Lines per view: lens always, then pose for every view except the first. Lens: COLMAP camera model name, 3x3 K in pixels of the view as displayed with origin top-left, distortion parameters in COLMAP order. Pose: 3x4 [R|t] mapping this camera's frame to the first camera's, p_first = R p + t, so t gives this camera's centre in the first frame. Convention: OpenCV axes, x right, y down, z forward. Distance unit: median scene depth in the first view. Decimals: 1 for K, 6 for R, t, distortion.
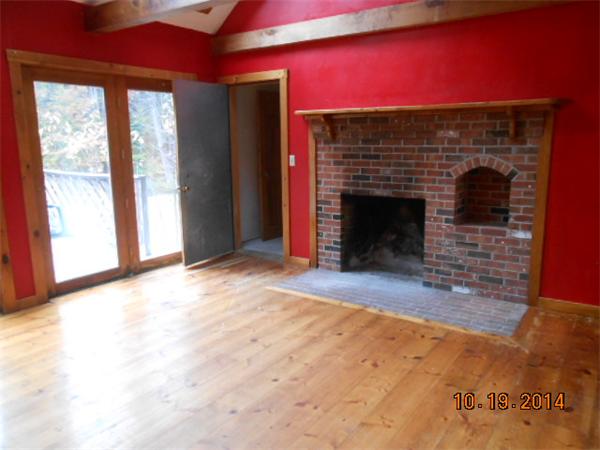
lens RADIAL K [[466.4, 0, 300.6], [0, 466.4, 224.2], [0, 0, 1]] dist [-0.042834, 0.026079]
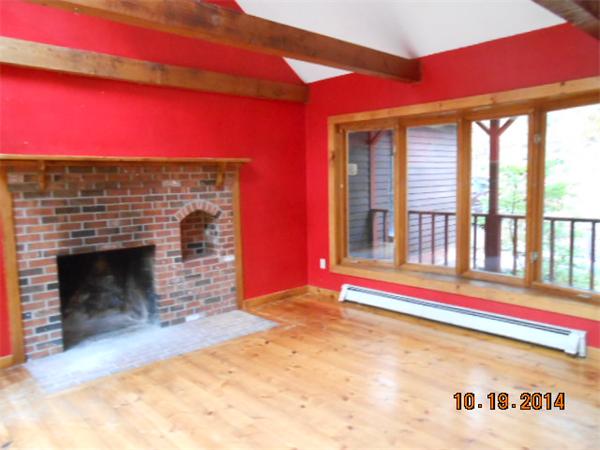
lens RADIAL K [[466.4, 0, 300.6], [0, 466.4, 224.7], [0, 0, 1]] dist [-0.042834, 0.026079]
pose [[0.194422, -0.085371, 0.977196, -0.703783], [0.195423, 0.979606, 0.046700, -0.084259], [-0.961254, 0.181887, 0.207141, 0.464333]]
